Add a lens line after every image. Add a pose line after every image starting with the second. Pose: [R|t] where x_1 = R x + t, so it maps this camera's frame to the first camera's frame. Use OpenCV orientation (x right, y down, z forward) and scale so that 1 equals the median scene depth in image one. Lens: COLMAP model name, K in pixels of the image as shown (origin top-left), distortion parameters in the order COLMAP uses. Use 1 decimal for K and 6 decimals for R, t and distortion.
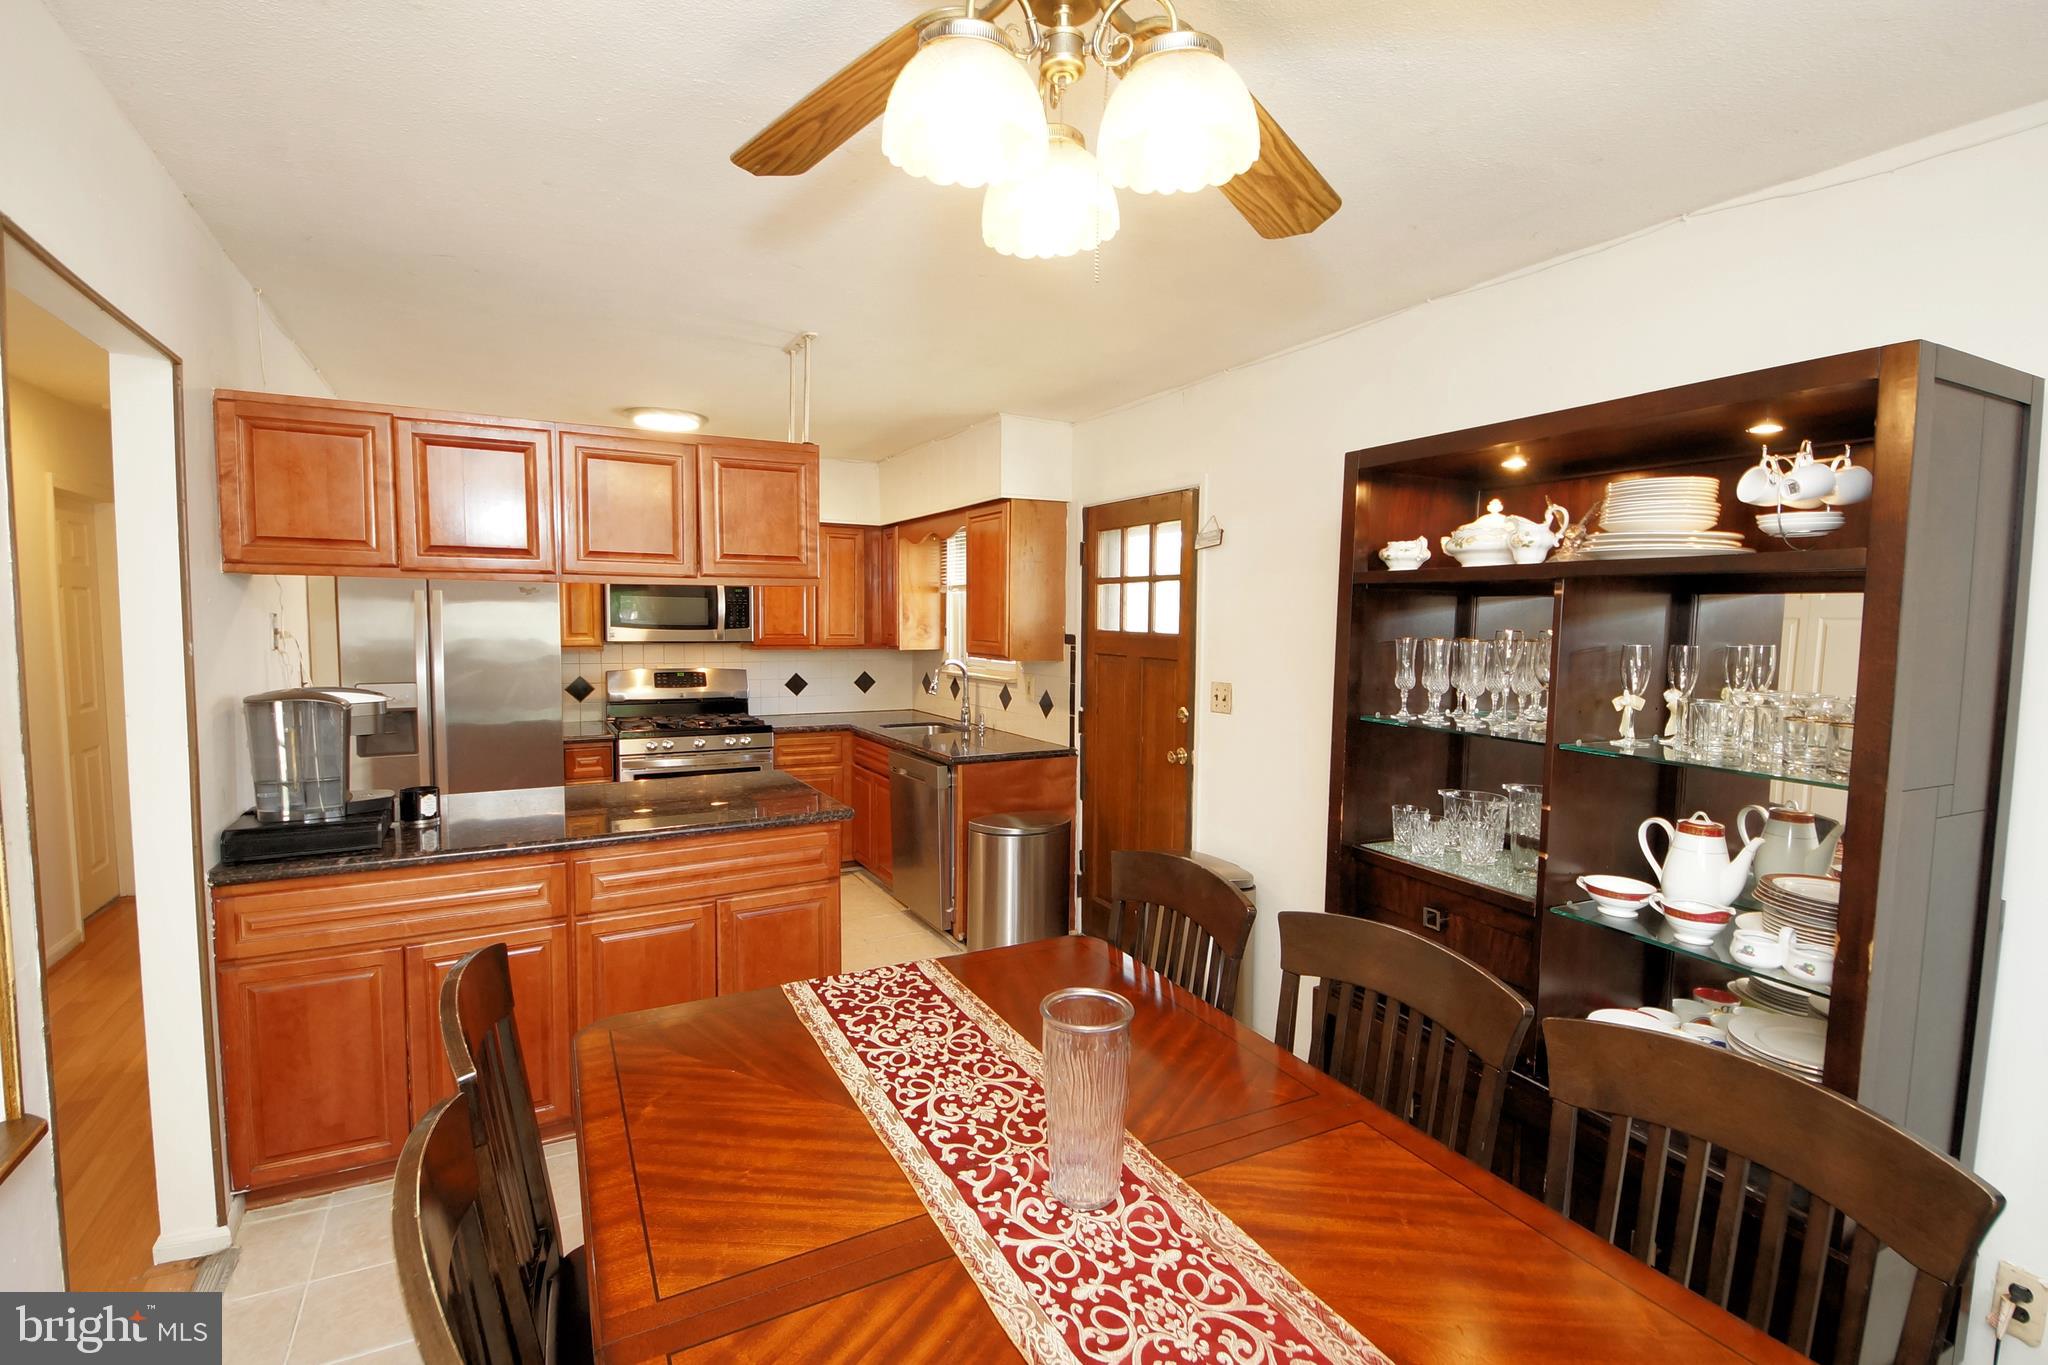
lens RADIAL K [[914.0, 0, 1028.5], [0, 914.0, 628.9], [0, 0, 1]] dist [-0.001032, -0.000222]
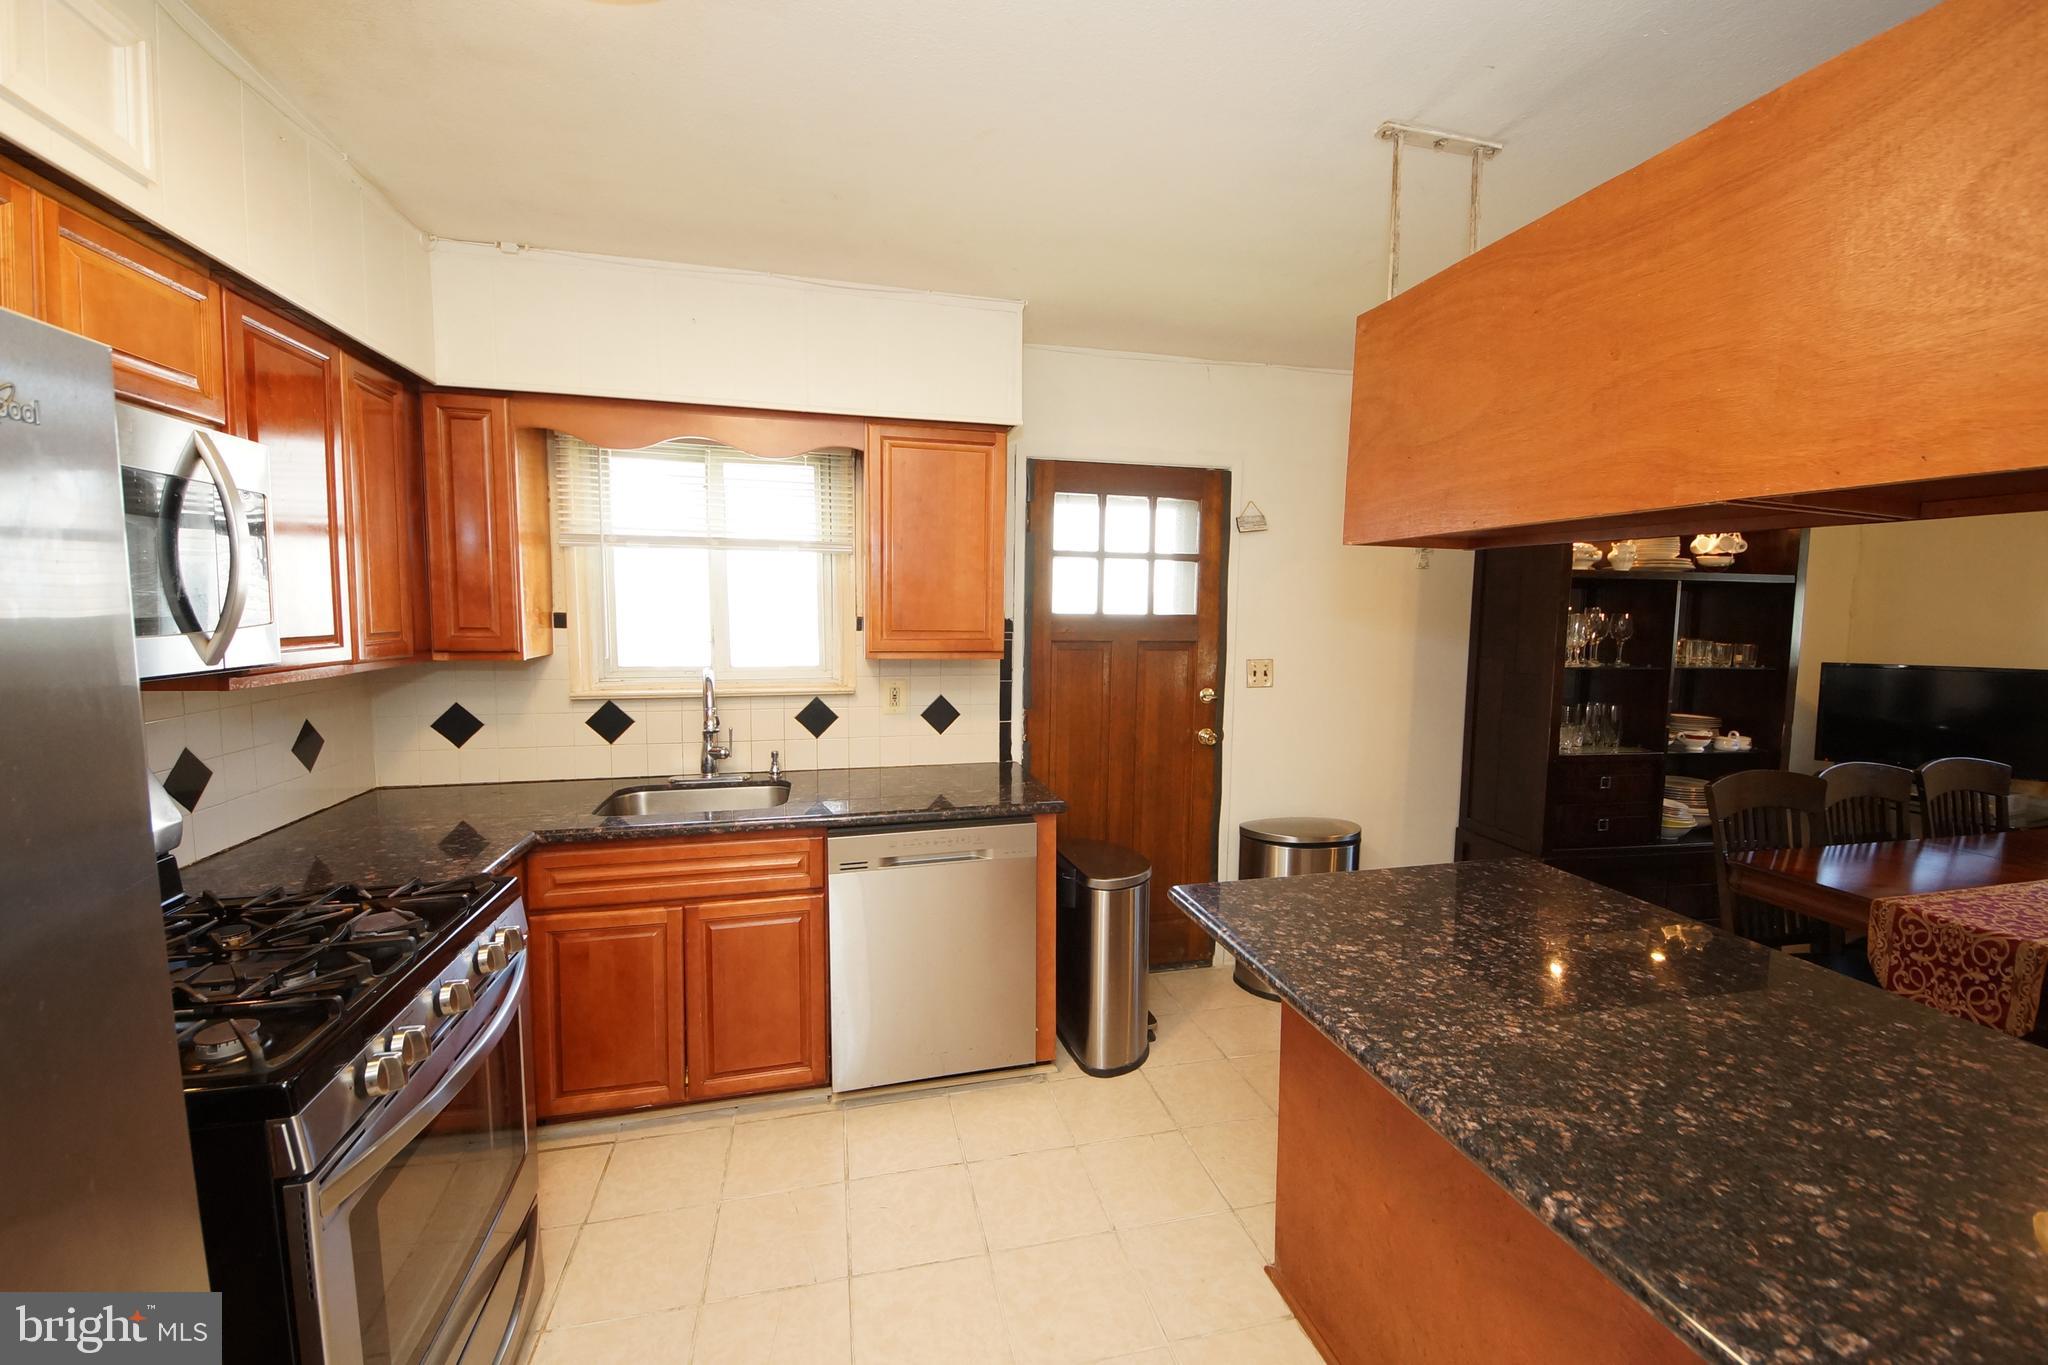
lens RADIAL K [[807.4, 0, 1024.0], [0, 807.4, 682.5], [0, 0, 1]] dist [0.001000, -0.000079]
pose [[0.255383, -0.094051, 0.962254, -0.692820], [0.010723, 0.995472, 0.094452, -0.006339], [-0.966780, -0.013803, 0.255235, 0.903075]]
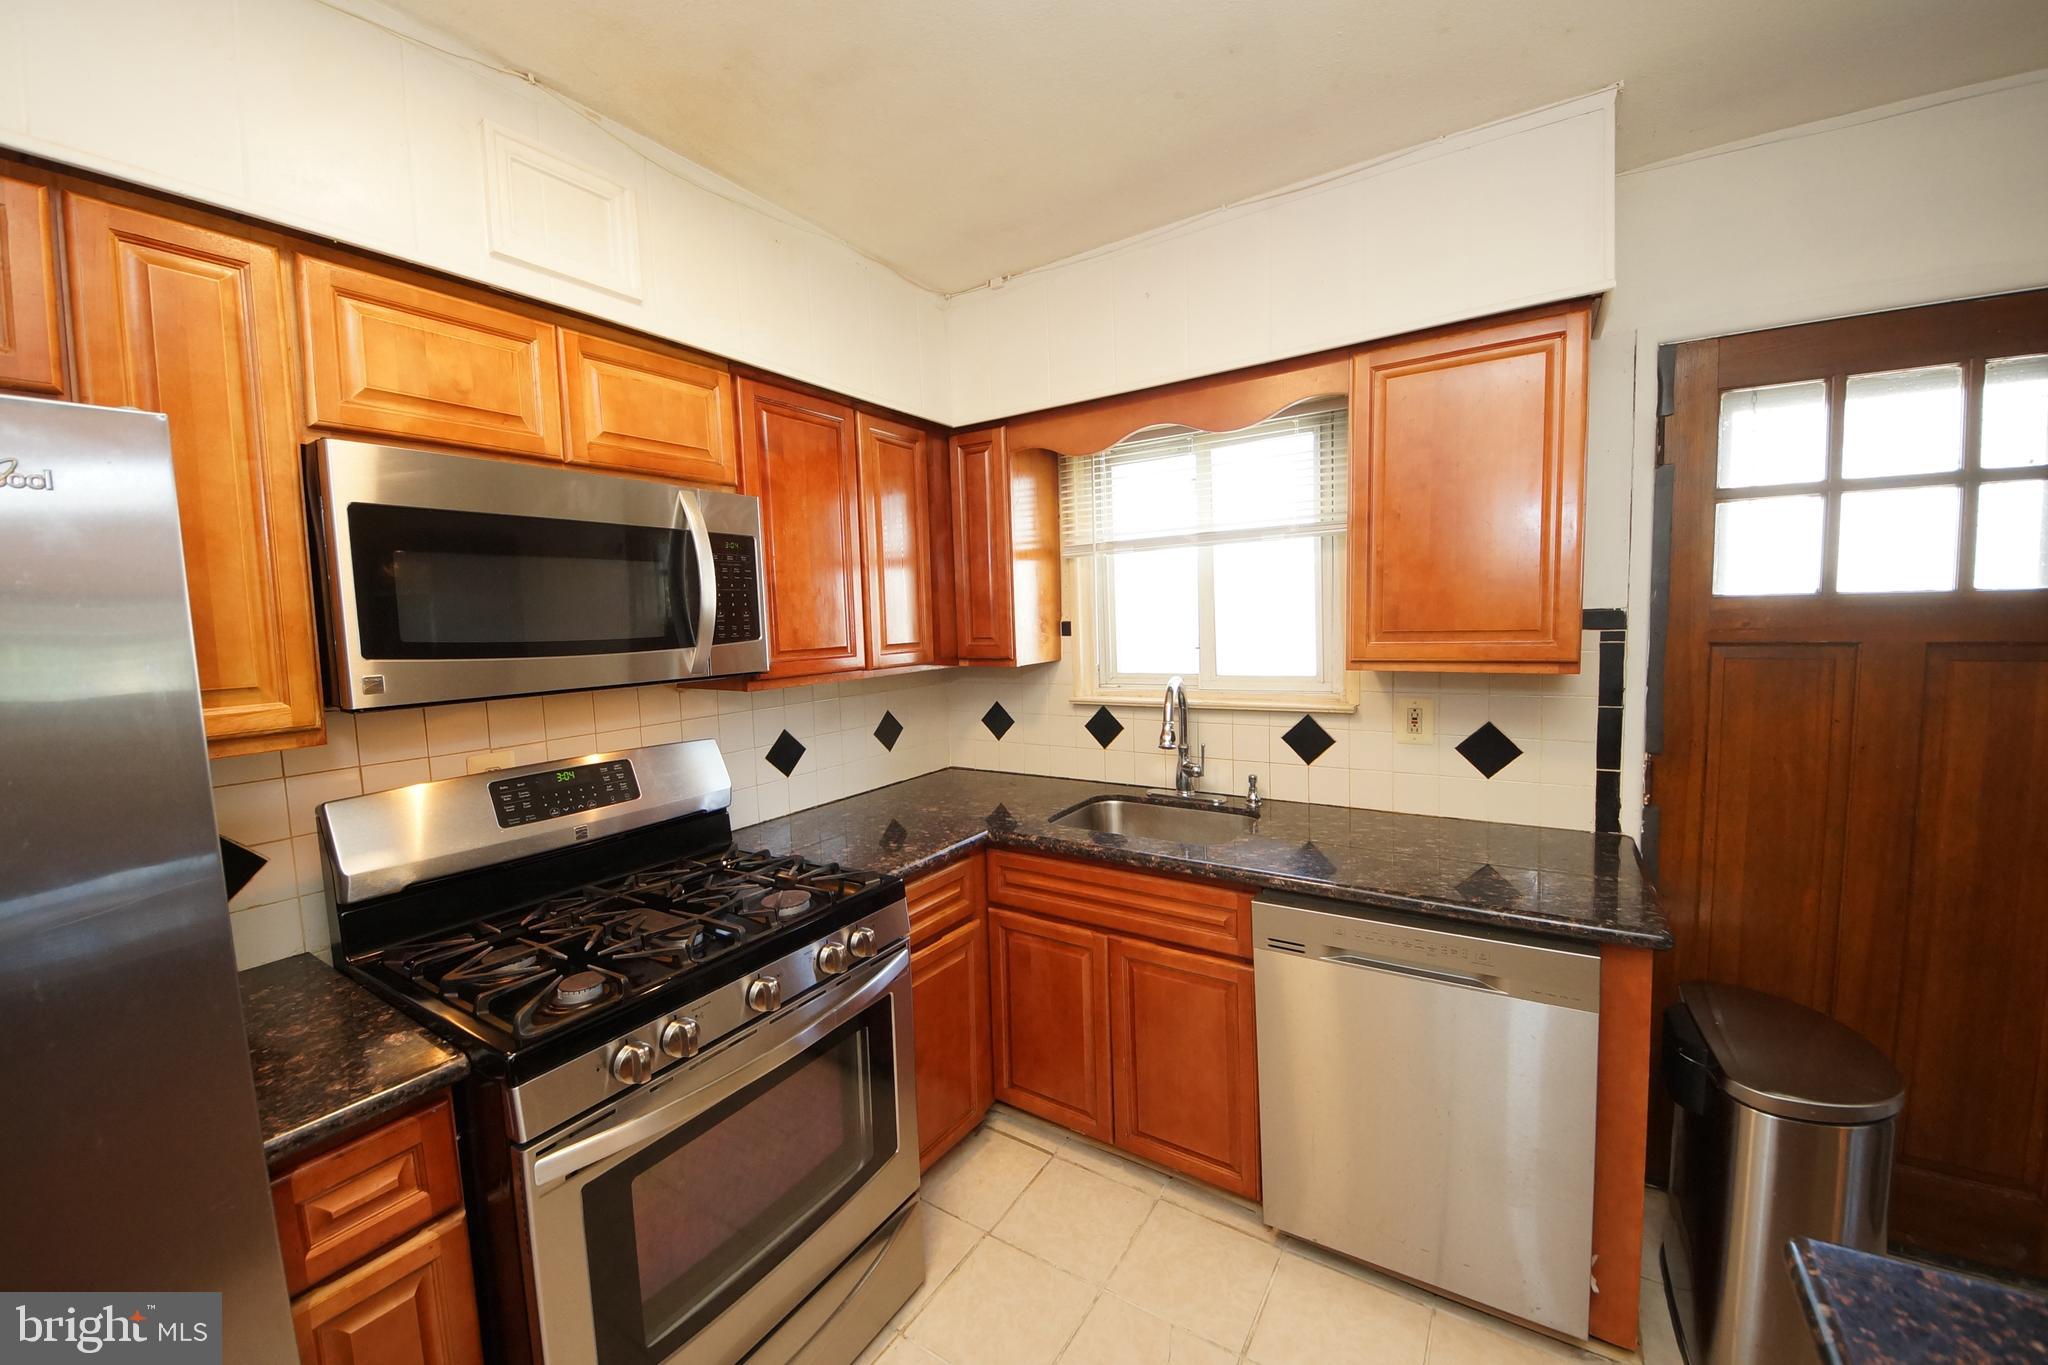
lens RADIAL K [[754.0, 0, 1024.0], [0, 754.0, 682.5], [0, 0, 1]] dist [0.027086, -0.020245]
pose [[0.881634, -0.078369, 0.465381, -0.484326], [0.050152, 0.996090, 0.072730, -0.001376], [-0.469261, -0.040781, 0.882117, 0.875948]]
